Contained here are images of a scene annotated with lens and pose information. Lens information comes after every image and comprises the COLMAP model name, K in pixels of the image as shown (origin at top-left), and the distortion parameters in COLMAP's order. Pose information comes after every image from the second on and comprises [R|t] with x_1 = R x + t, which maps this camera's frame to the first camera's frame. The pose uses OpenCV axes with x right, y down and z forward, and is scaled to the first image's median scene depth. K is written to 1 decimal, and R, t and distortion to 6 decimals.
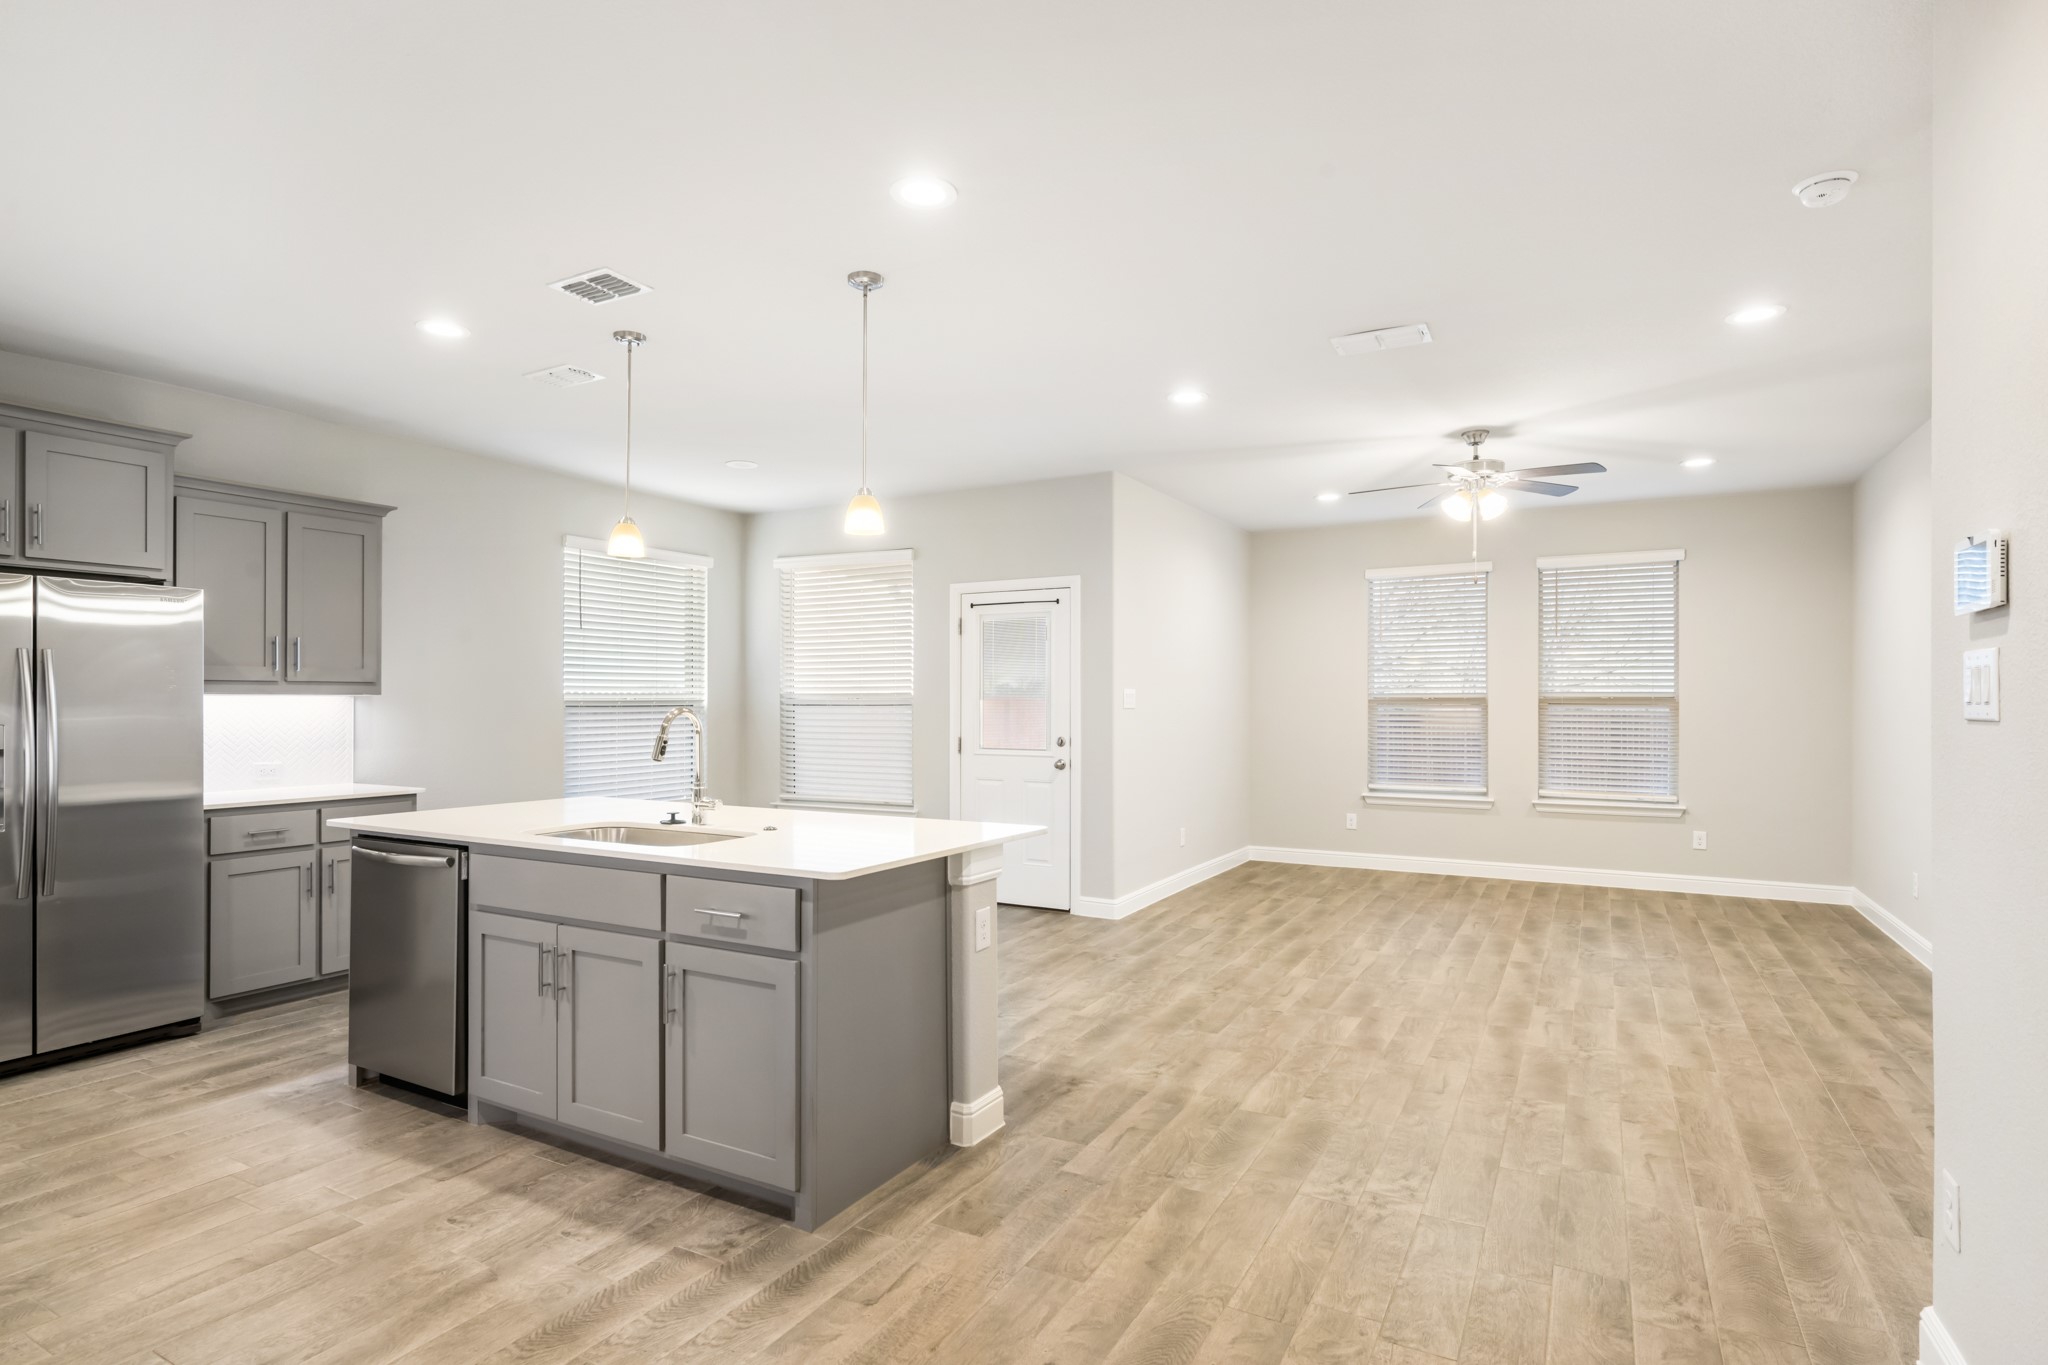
lens RADIAL K [[1045.6, 0, 1021.1], [0, 1045.6, 693.3], [0, 0, 1]] dist [0.002116, 0.000273]
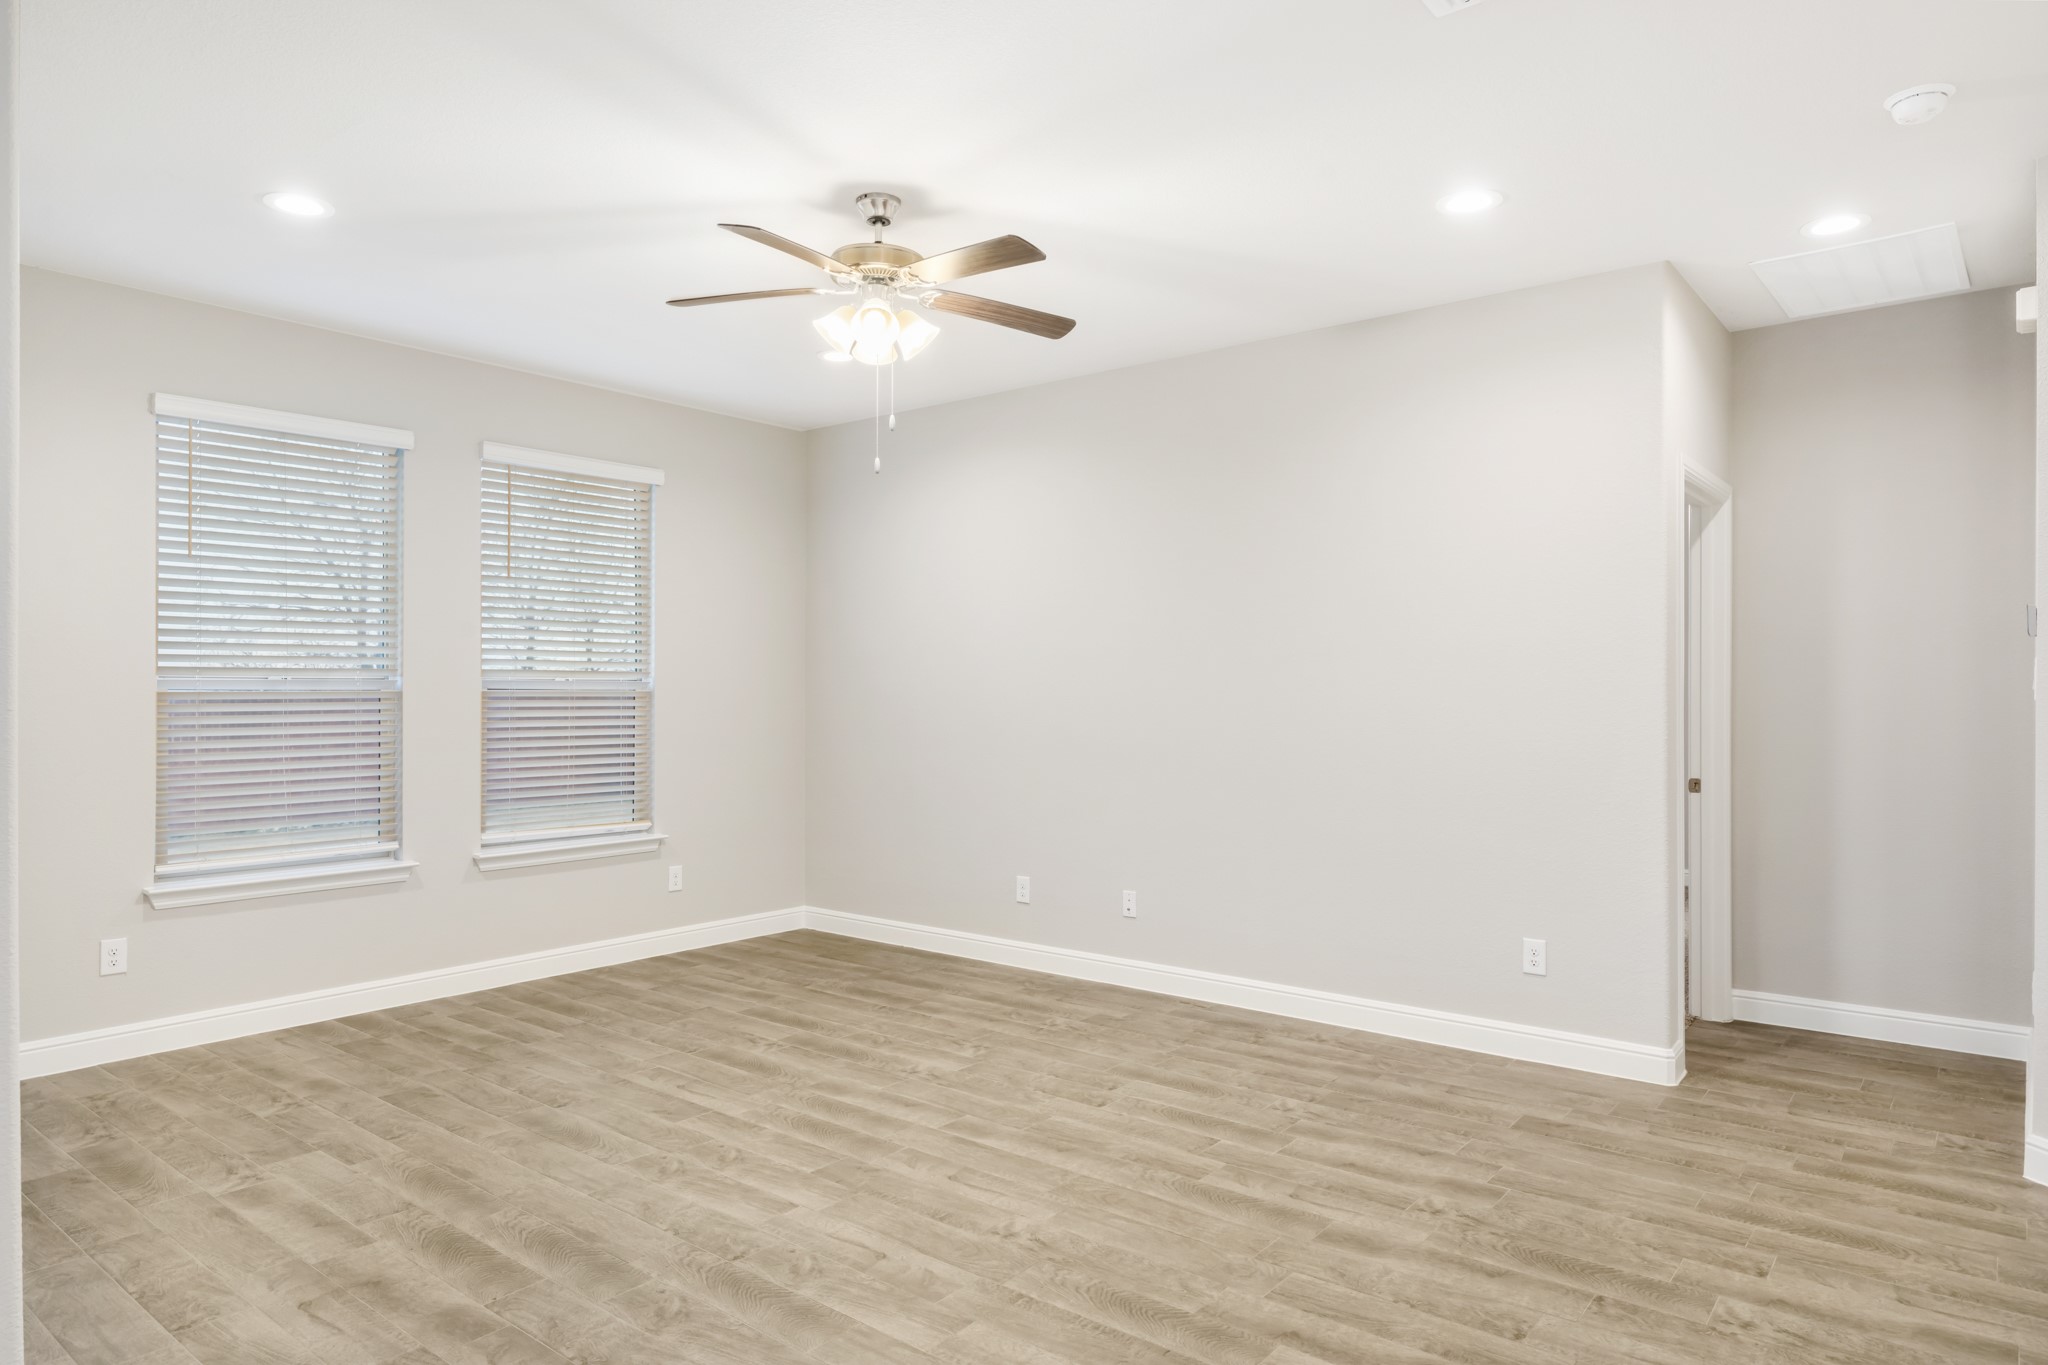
lens RADIAL K [[1246.8, 0, 1016.4], [0, 1246.8, 679.9], [0, 0, 1]] dist [-0.006646, 0.003806]
pose [[0.173389, 0.007352, 0.984826, -0.227831], [-0.008963, 0.999943, -0.005887, 0.009762], [-0.984813, -0.007806, 0.173444, 0.904491]]
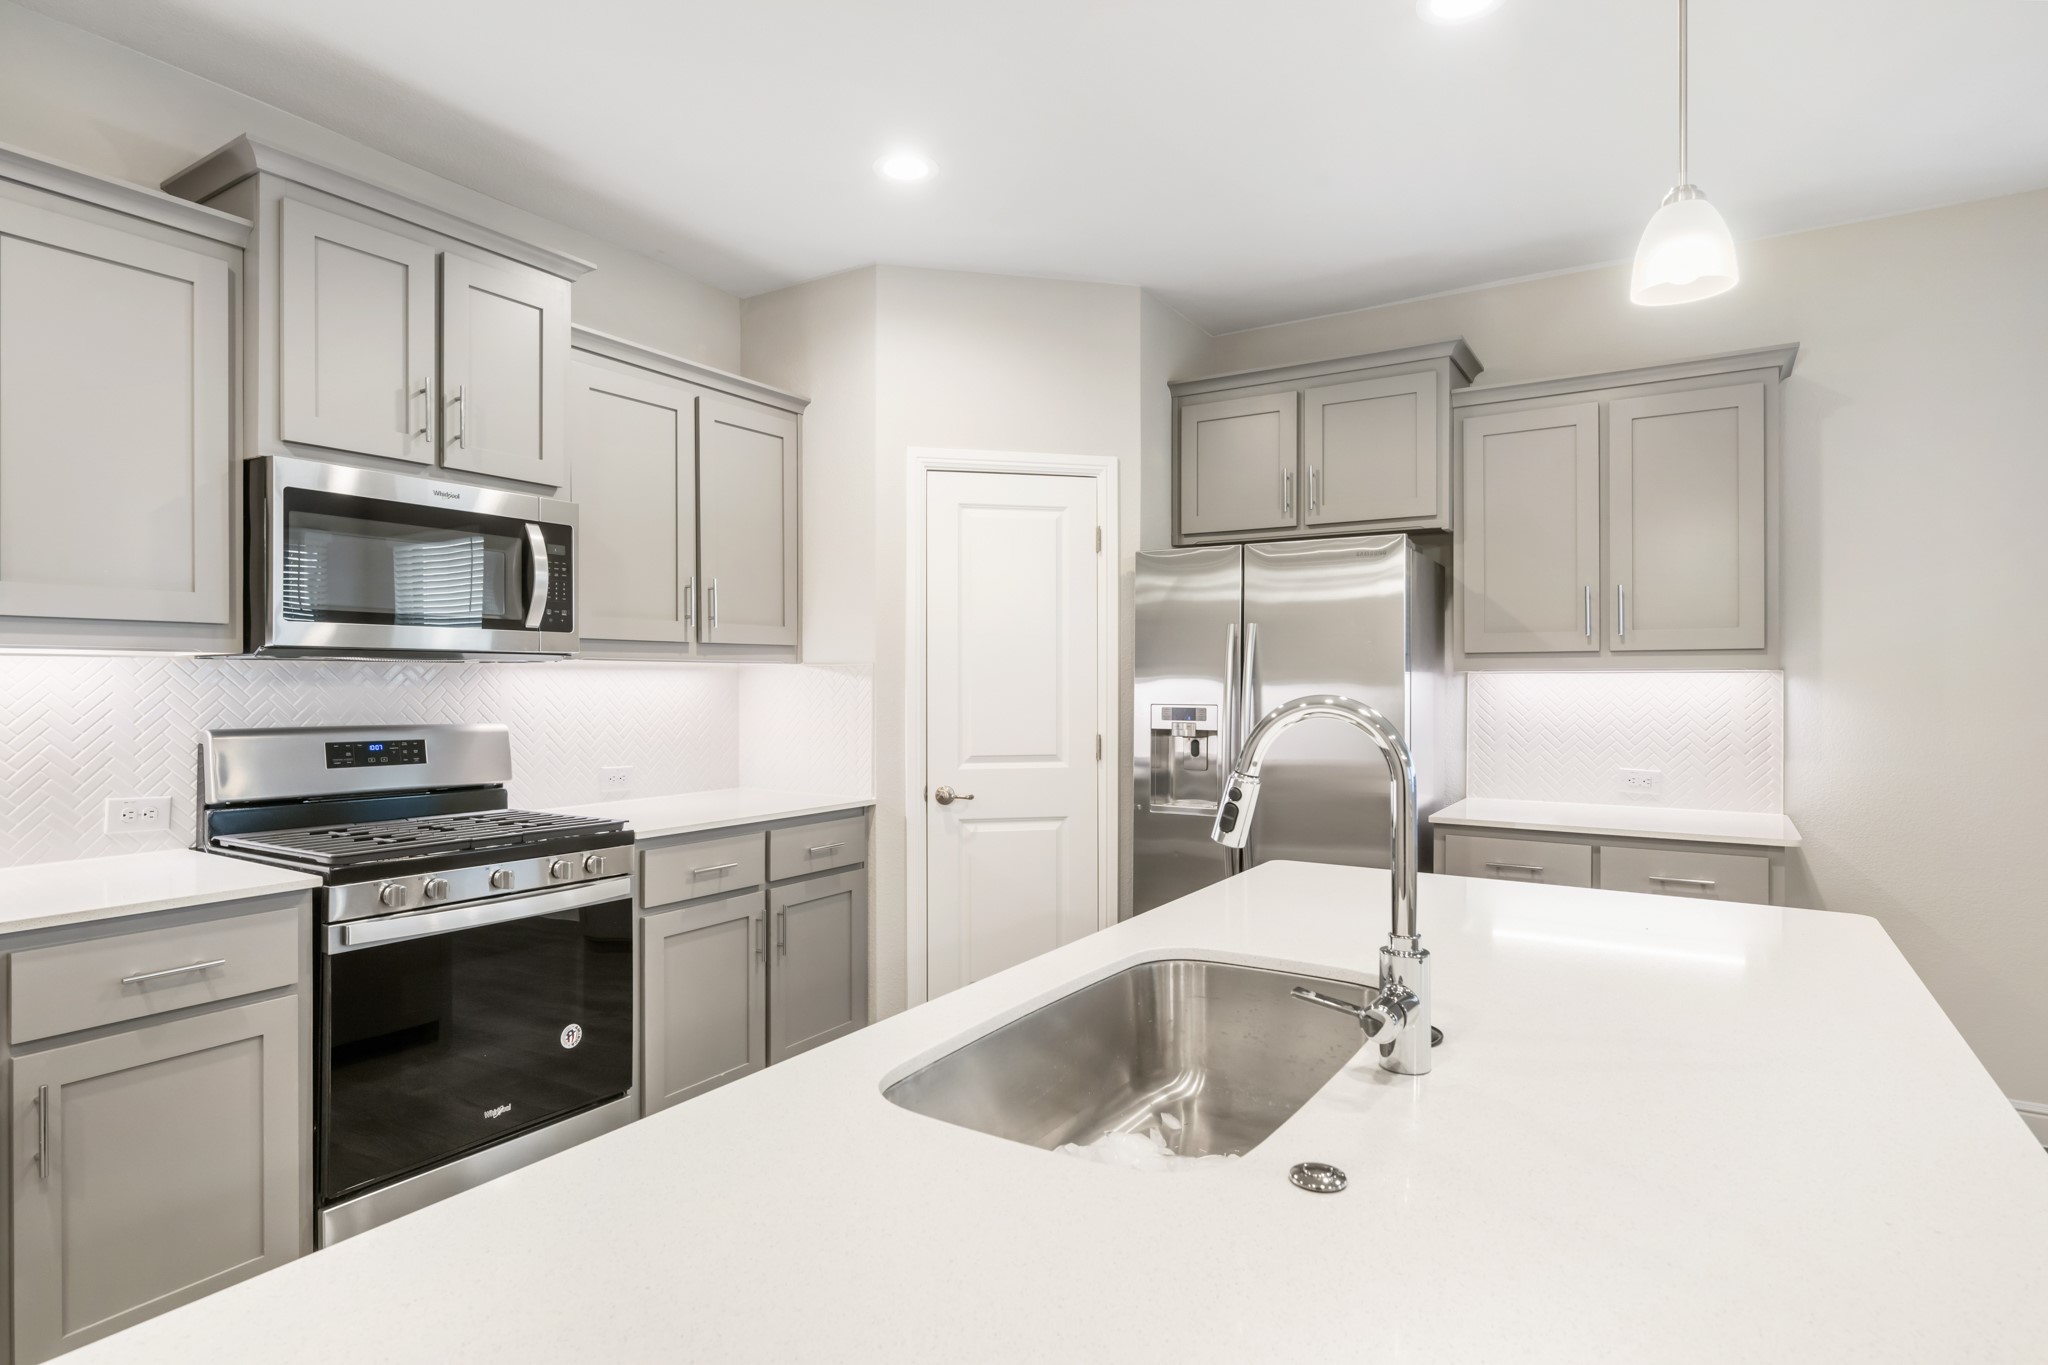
lens RADIAL K [[1088.2, 0, 1017.5], [0, 1088.2, 681.3], [0, 0, 1]] dist [0.006067, -0.004003]
pose [[-0.050740, -0.003260, -0.998707, 0.023709], [0.007269, 0.999967, -0.003633, 0.007895], [0.998685, -0.007444, -0.050715, 0.638303]]
